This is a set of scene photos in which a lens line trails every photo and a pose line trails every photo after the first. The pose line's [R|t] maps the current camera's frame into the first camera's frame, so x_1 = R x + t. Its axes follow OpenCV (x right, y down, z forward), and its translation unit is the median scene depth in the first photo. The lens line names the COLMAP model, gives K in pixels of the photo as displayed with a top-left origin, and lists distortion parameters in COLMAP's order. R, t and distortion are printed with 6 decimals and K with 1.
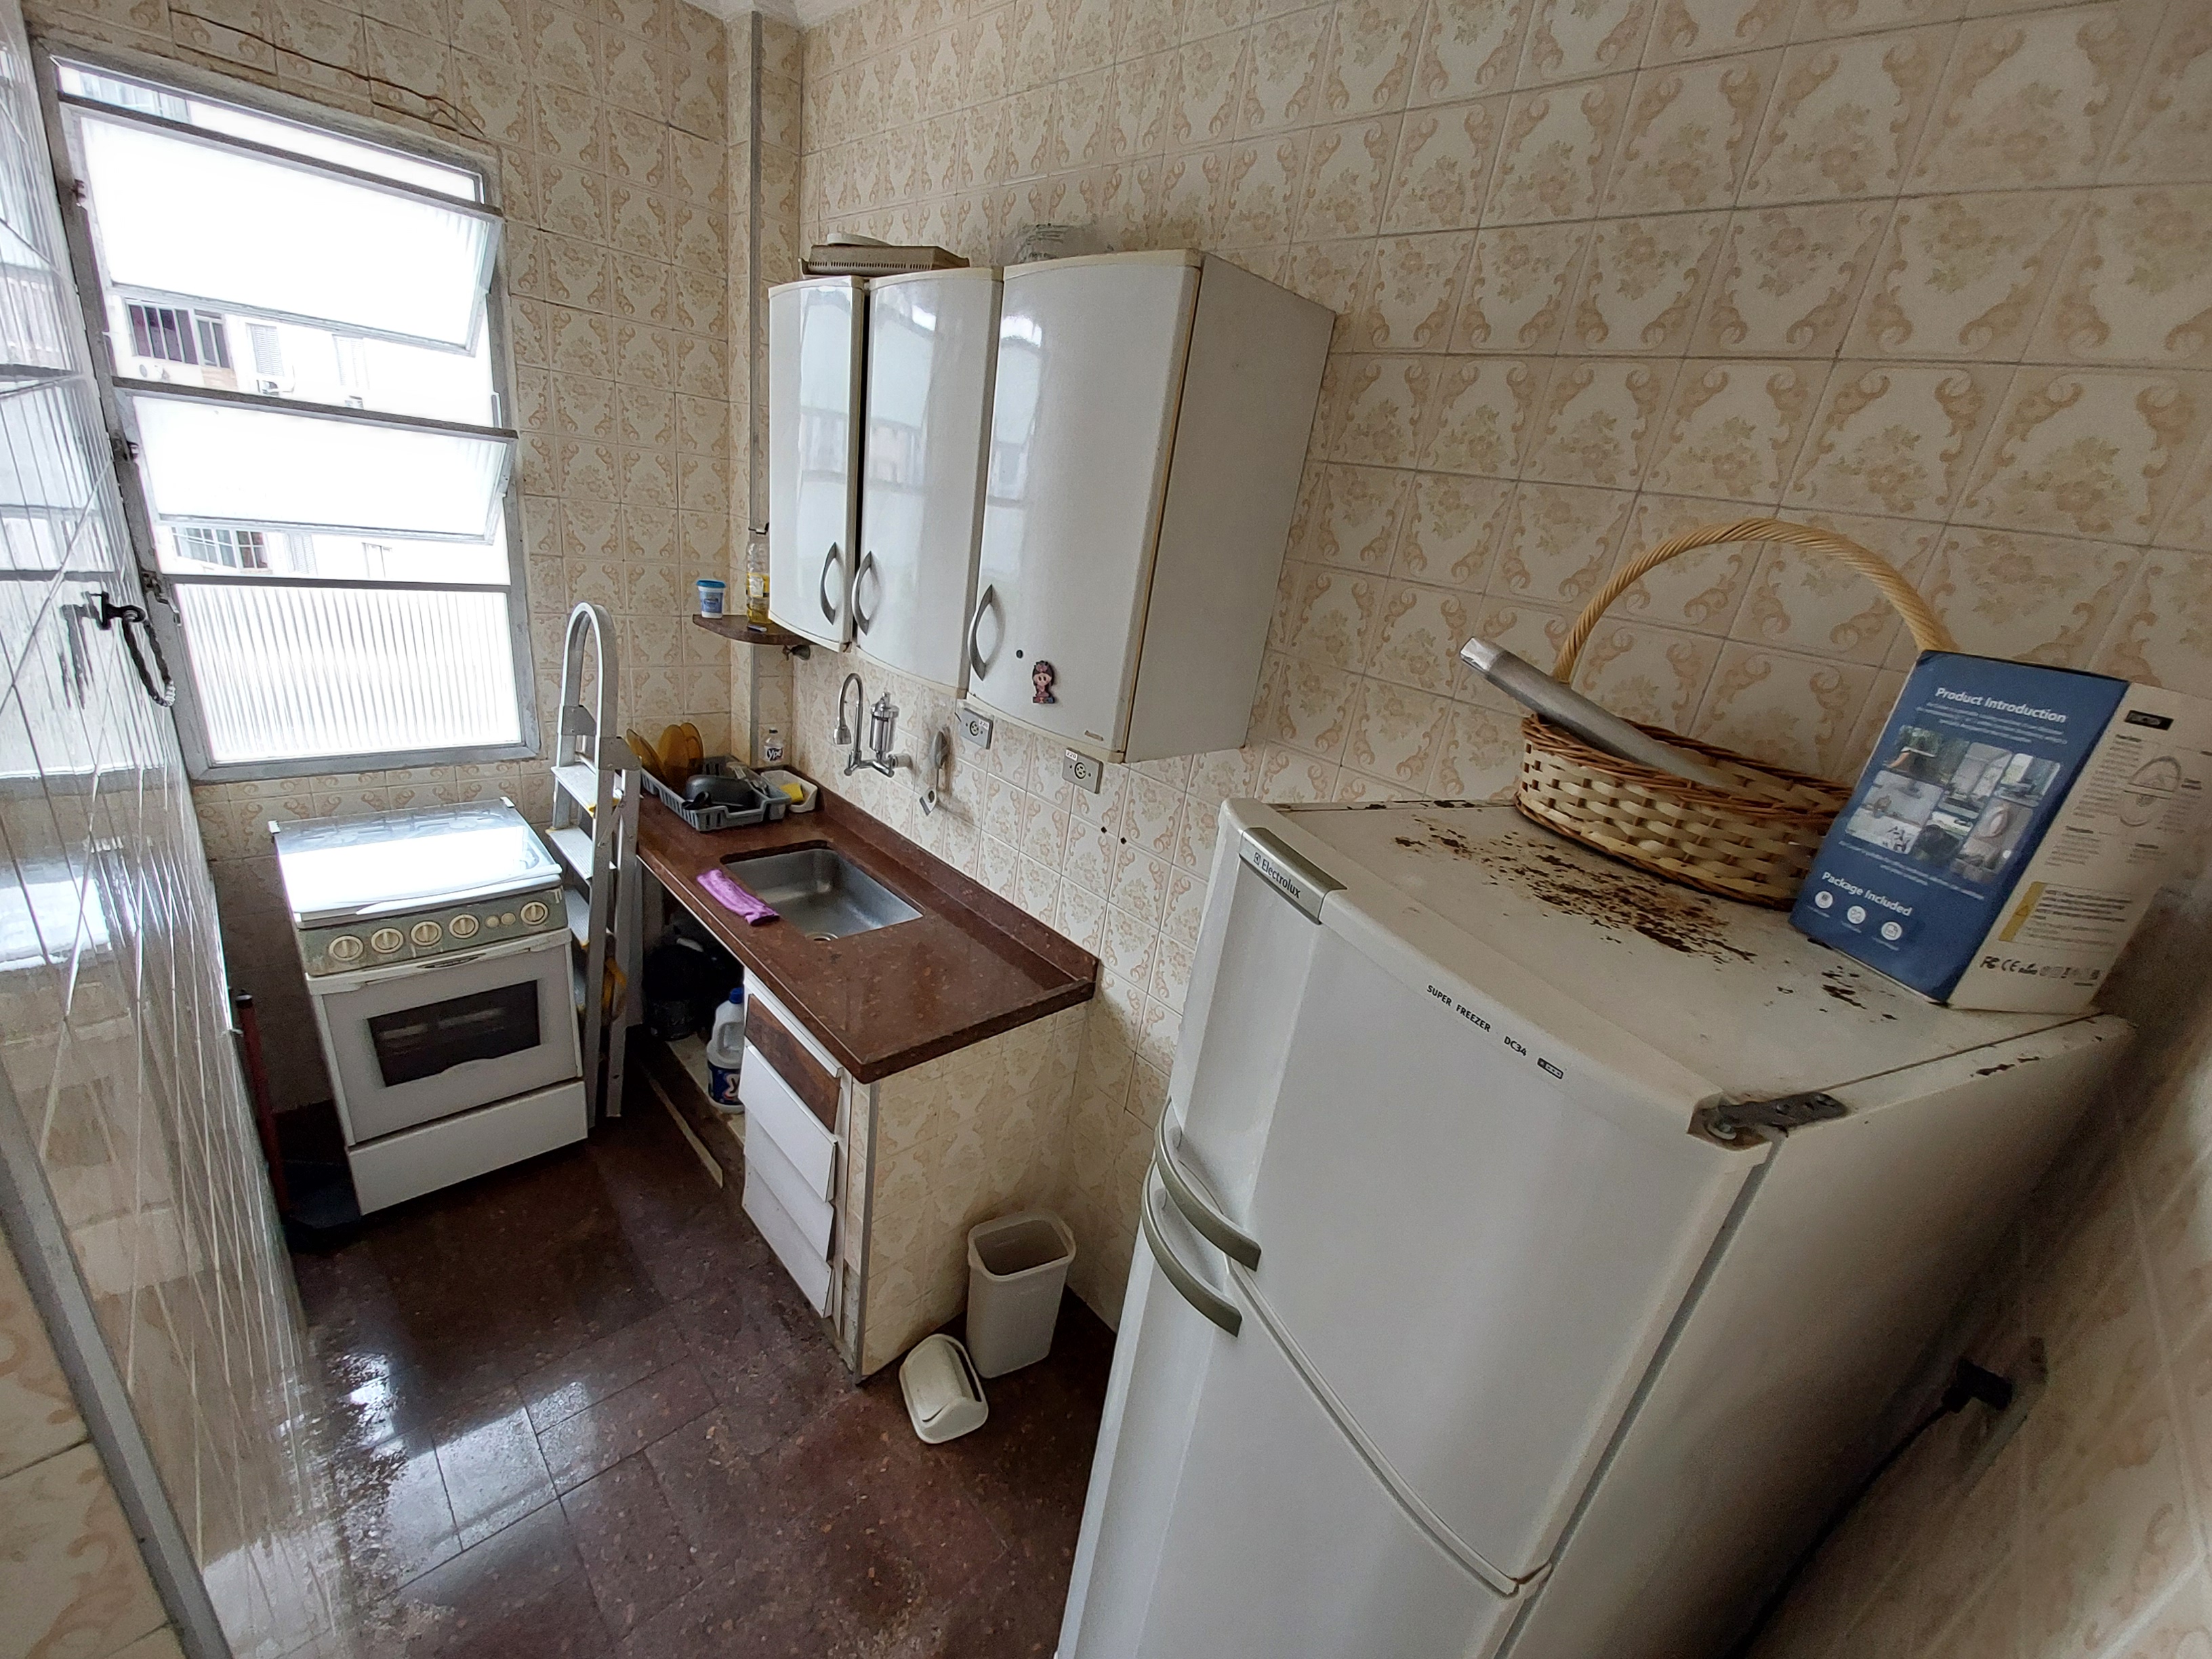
lens RADIAL K [[882.6, 0, 1085.8], [0, 882.6, 858.7], [0, 0, 1]] dist [0.007006, -0.007246]
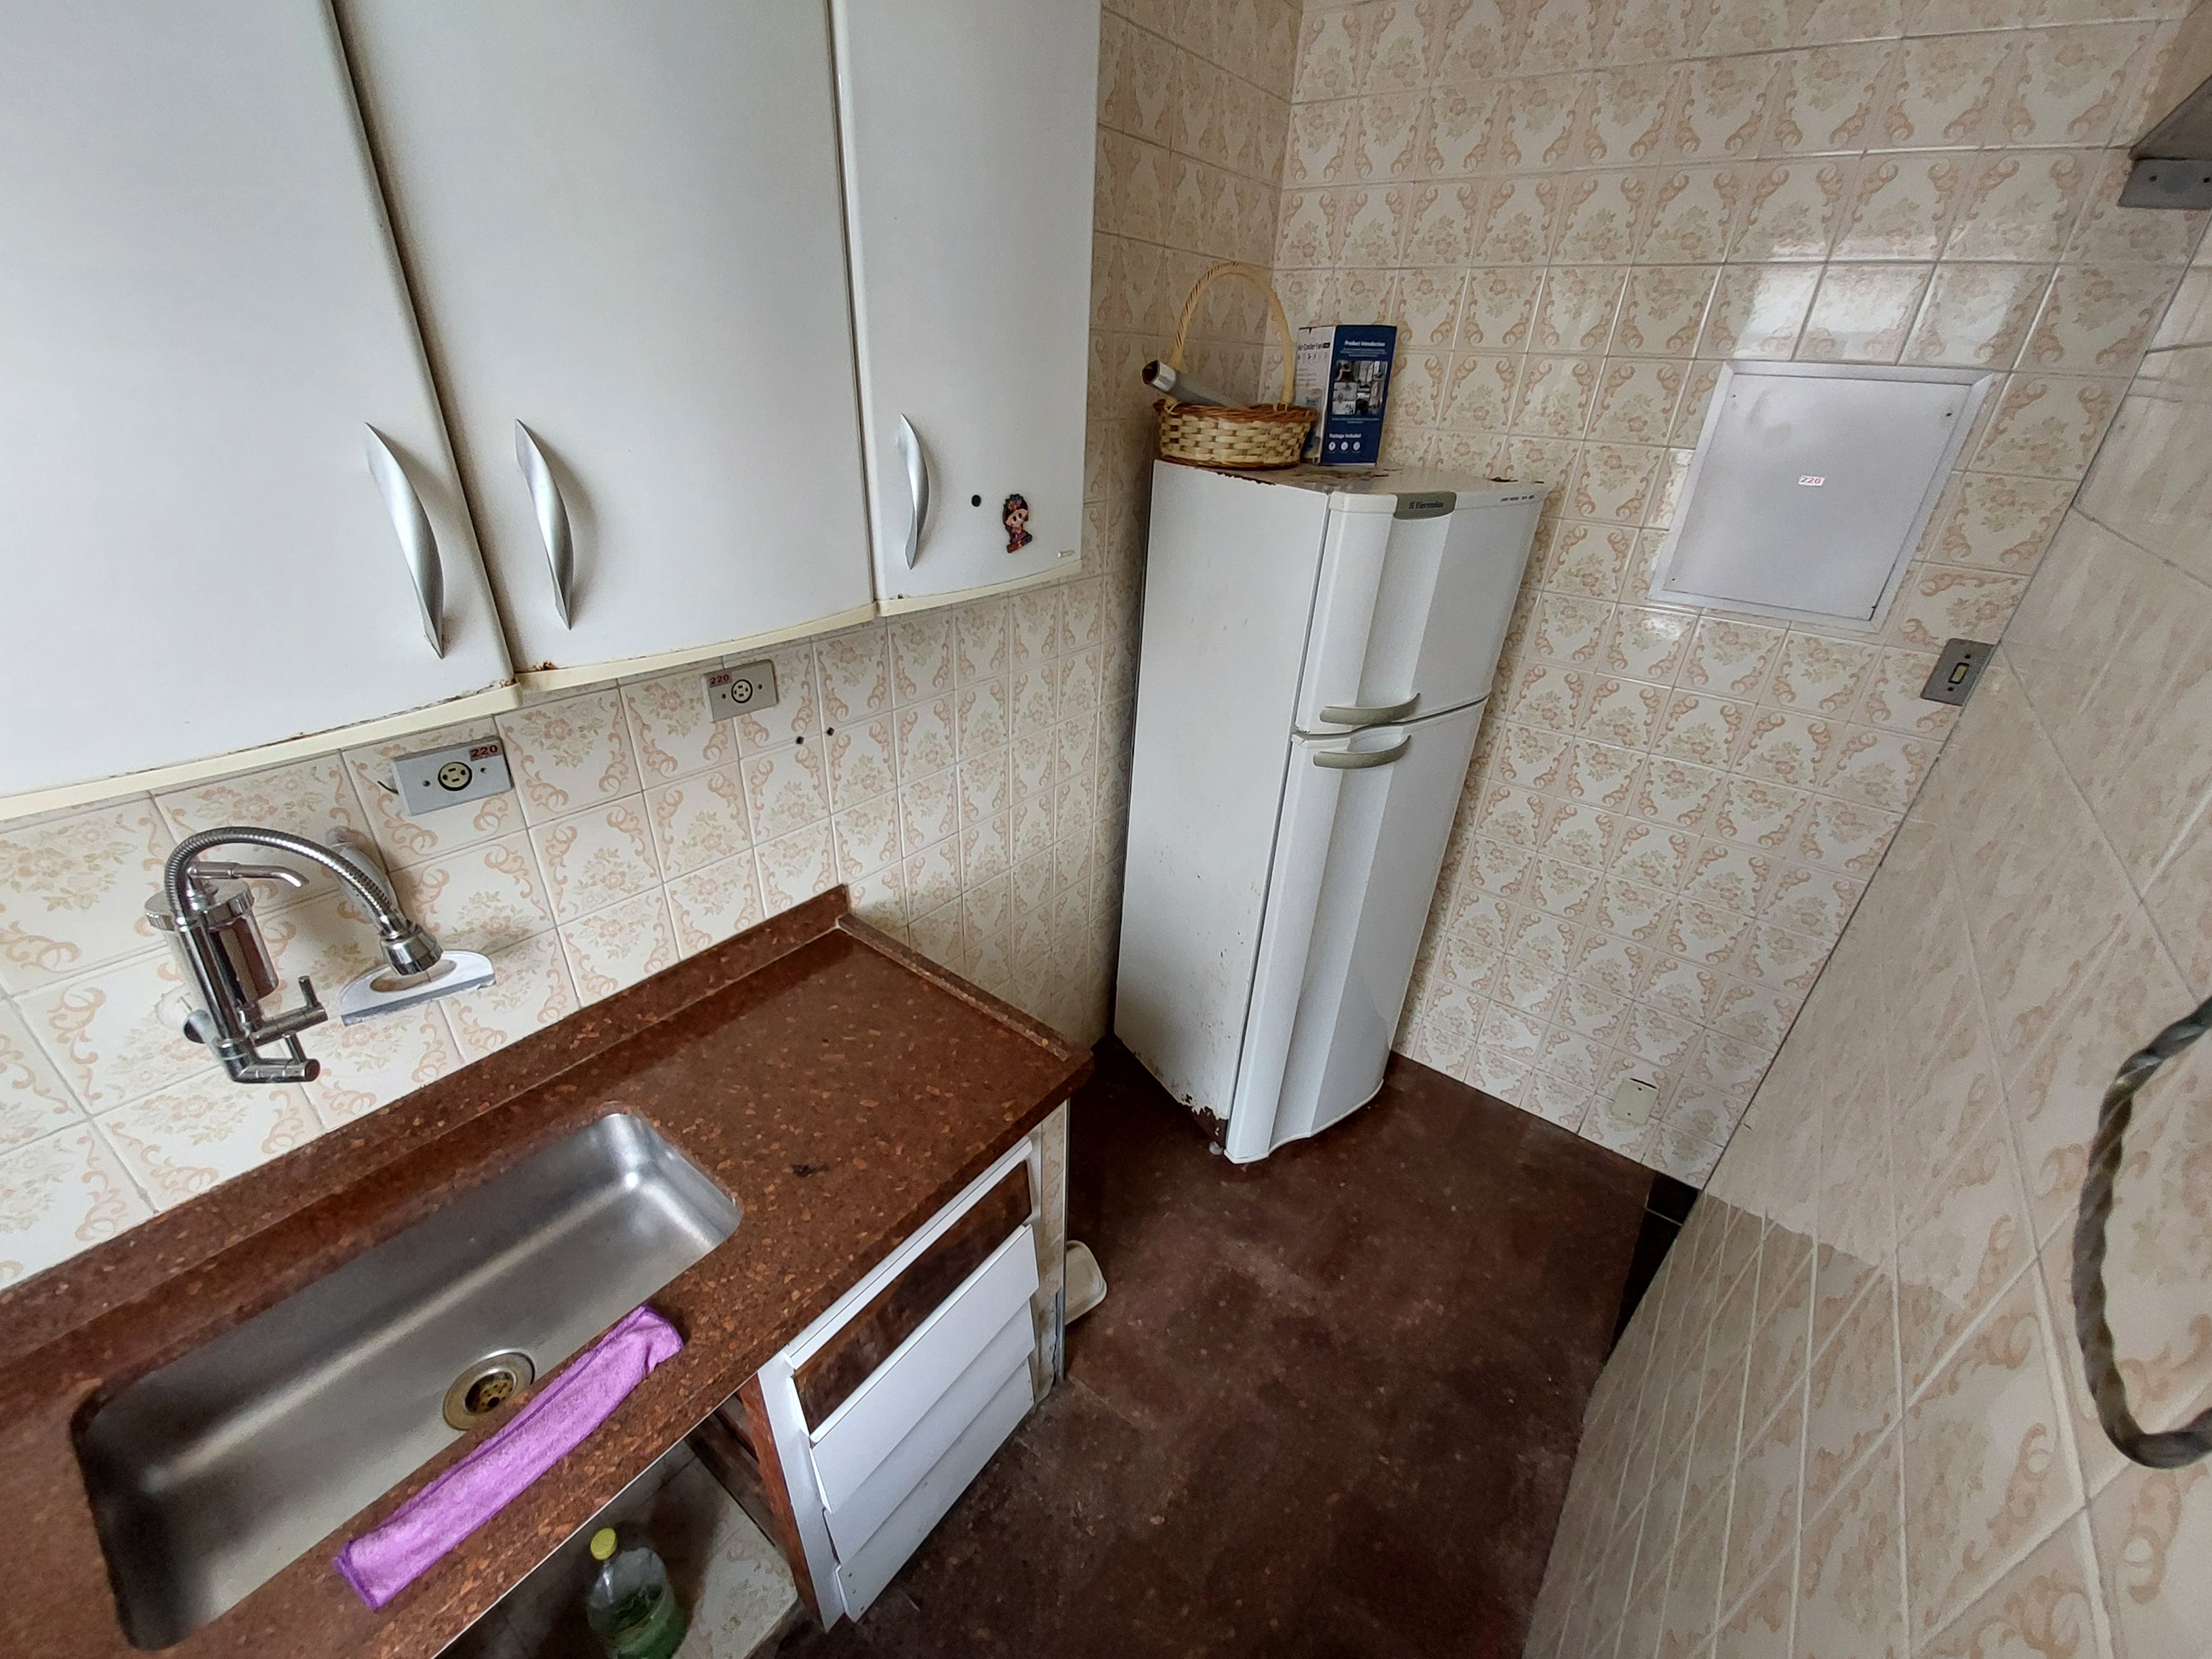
lens RADIAL K [[881.9, 0, 1095.1], [0, 881.9, 856.0], [0, 0, 1]] dist [0.005414, -0.007421]
pose [[-0.149332, -0.607498, 0.780157, -0.586890], [0.316808, 0.718014, 0.619749, -0.307276], [-0.936660, 0.339708, 0.085237, 0.649728]]
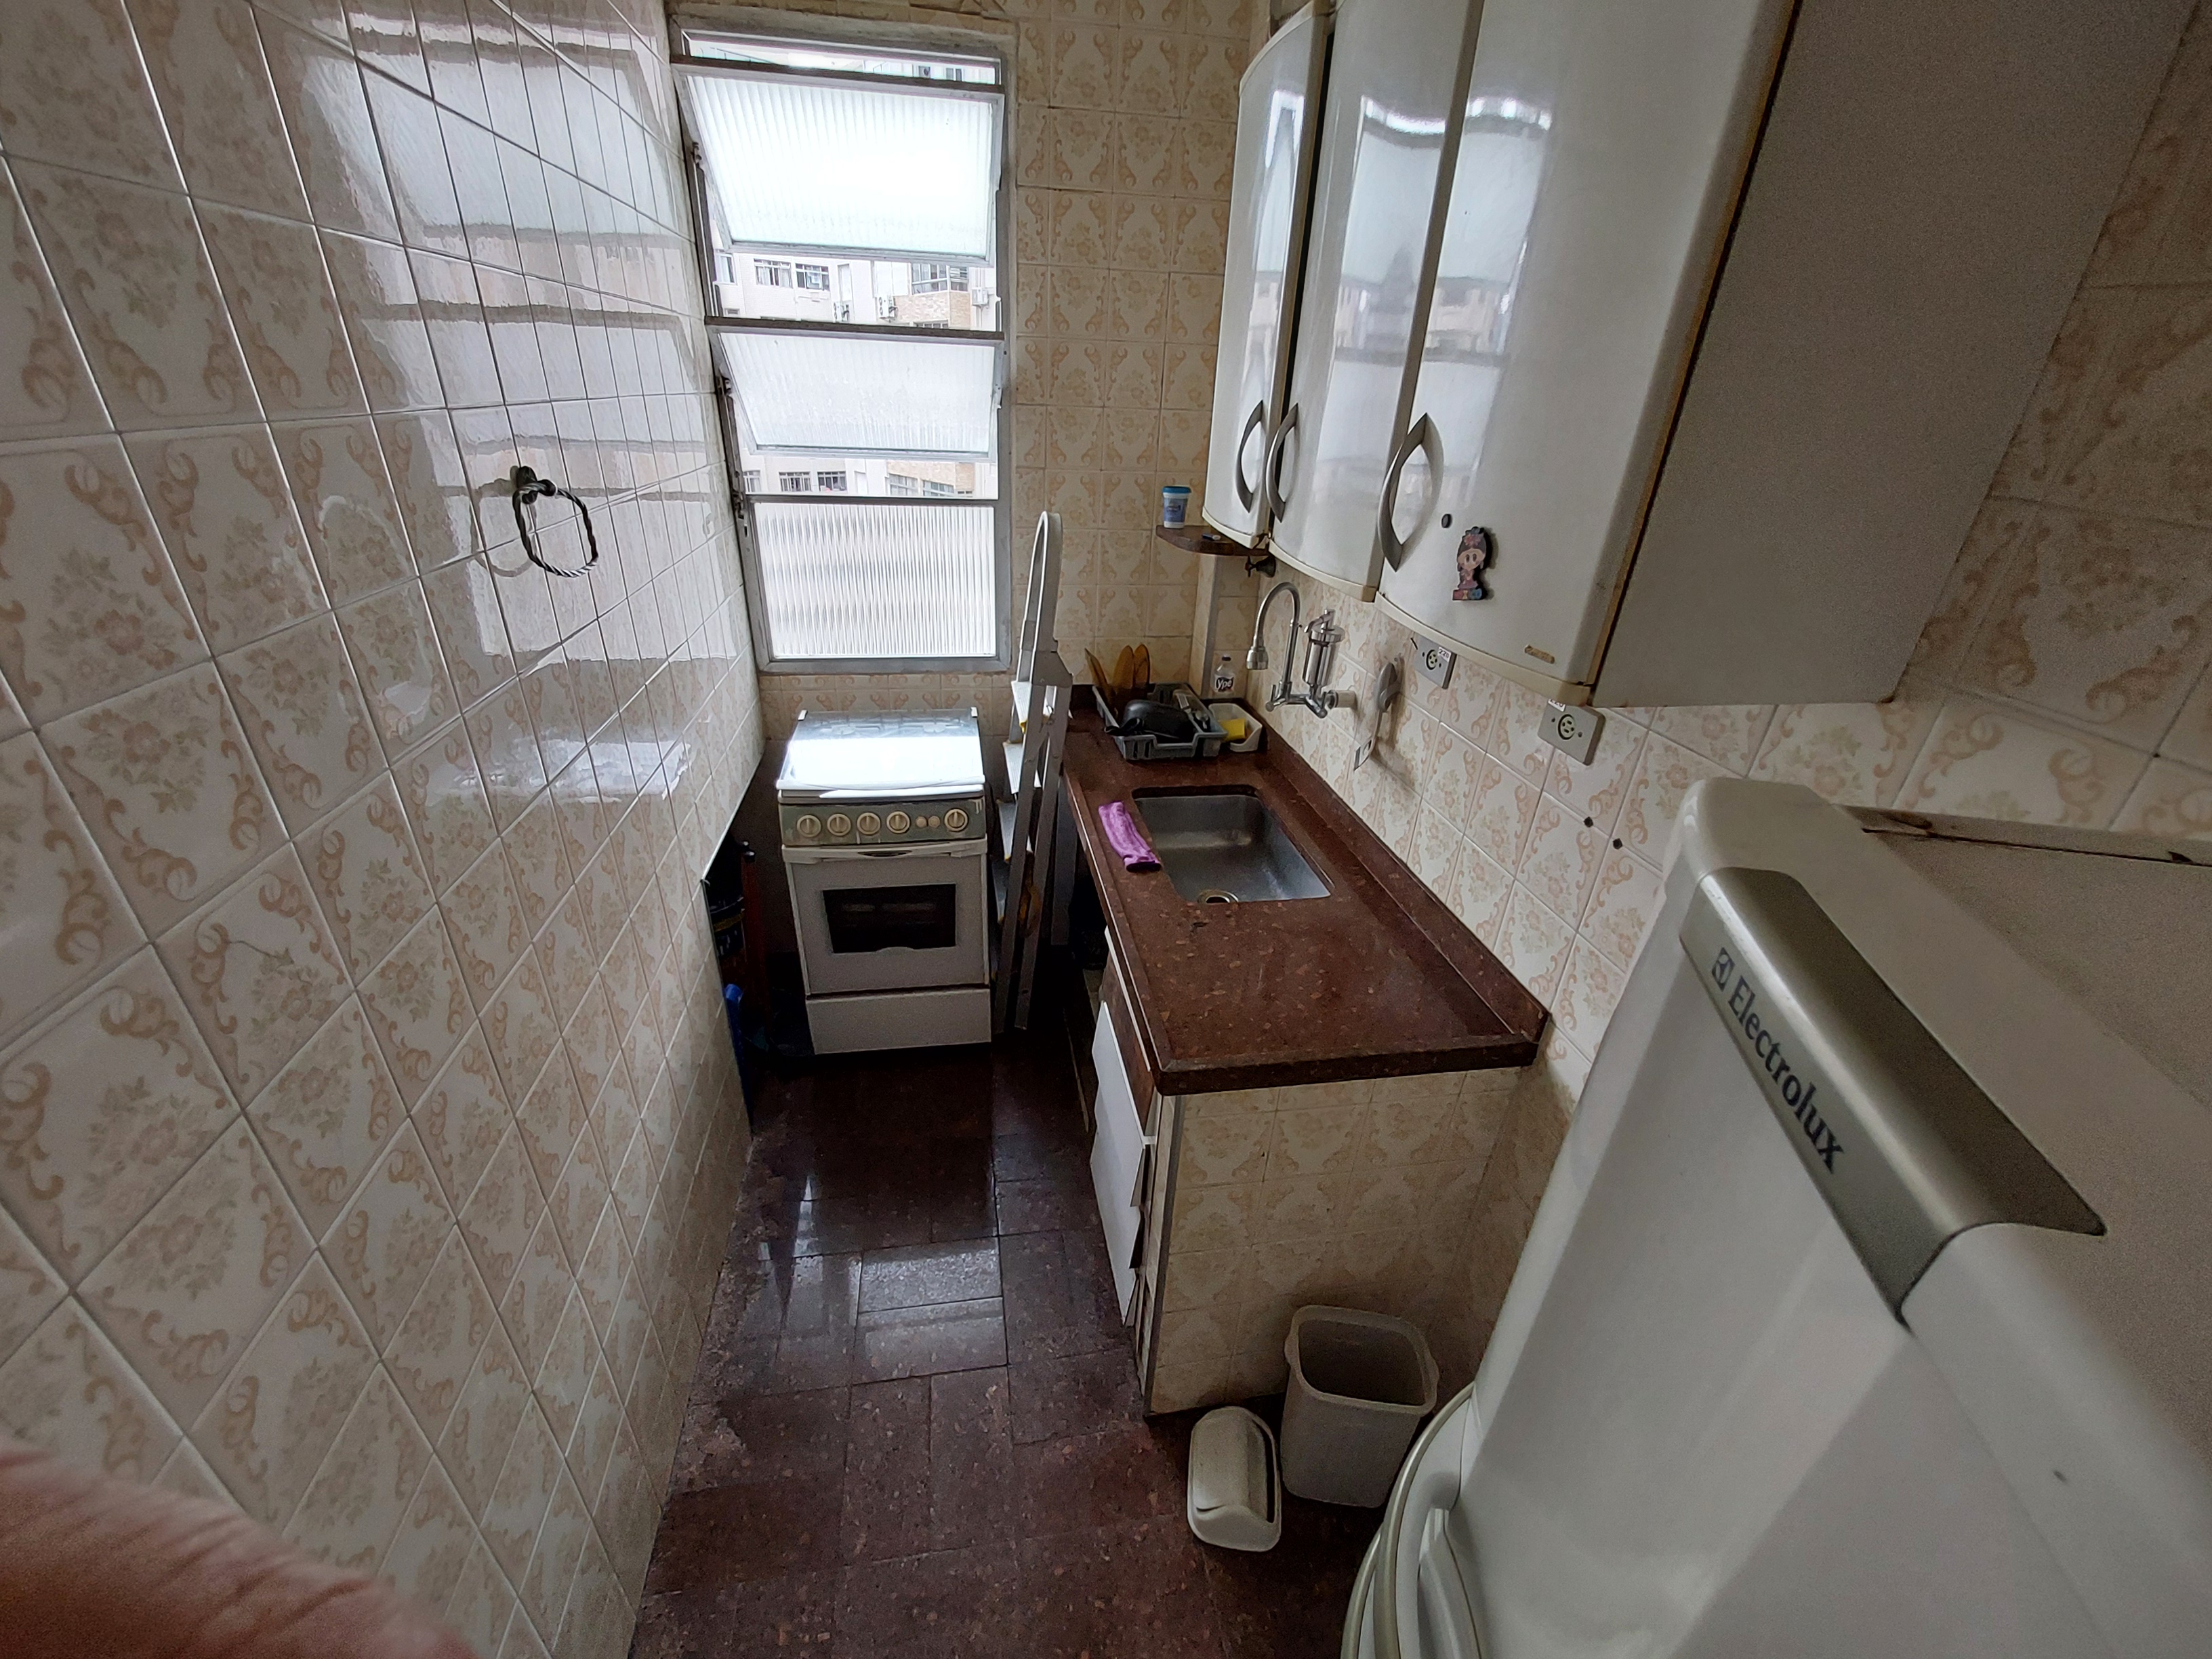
lens RADIAL K [[880.2, 0, 1090.3], [0, 880.2, 855.6], [0, 0, 1]] dist [0.000966, -0.004609]
pose [[0.821523, 0.169845, -0.544290, 0.066033], [-0.142224, 0.985470, 0.092850, -0.014388], [0.552152, 0.001133, 0.833743, 0.233997]]
